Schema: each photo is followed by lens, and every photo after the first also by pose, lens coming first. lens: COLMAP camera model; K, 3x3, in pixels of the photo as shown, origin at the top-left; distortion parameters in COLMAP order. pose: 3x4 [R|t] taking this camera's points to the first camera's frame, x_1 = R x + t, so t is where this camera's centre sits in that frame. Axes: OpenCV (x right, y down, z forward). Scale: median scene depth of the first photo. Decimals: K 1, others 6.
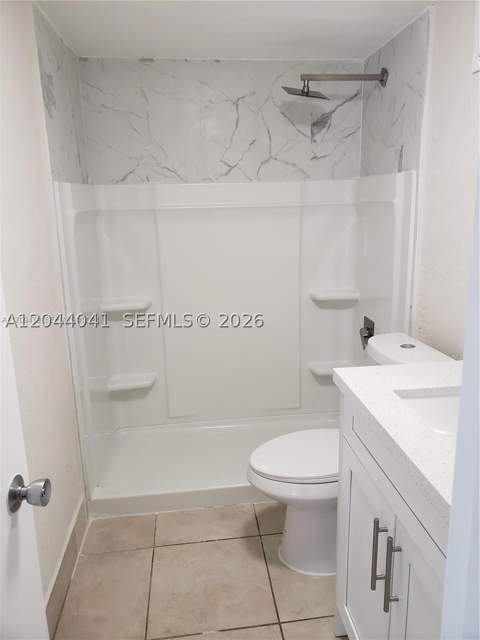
lens RADIAL K [[494.3, 0, 242.2], [0, 494.3, 314.6], [0, 0, 1]] dist [0.002062, 0.010407]
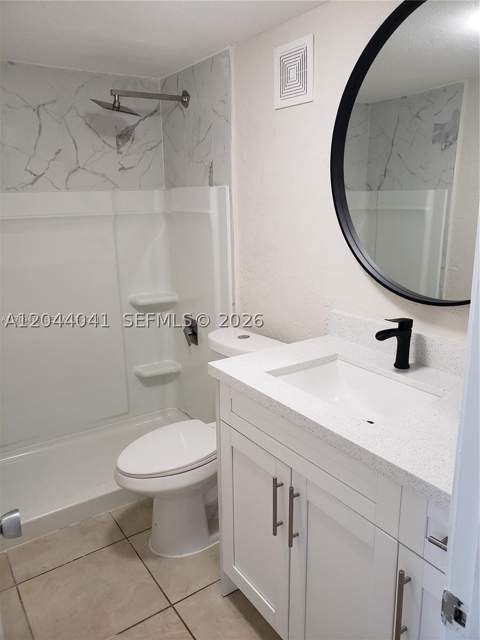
lens RADIAL K [[494.5, 0, 240.0], [0, 494.5, 320.0], [0, 0, 1]] dist [0.003388, 0.005134]
pose [[0.887293, -0.109115, 0.448114, -0.141278], [0.105975, 0.993849, 0.032164, -0.010787], [-0.448867, 0.018950, 0.893398, -0.030832]]
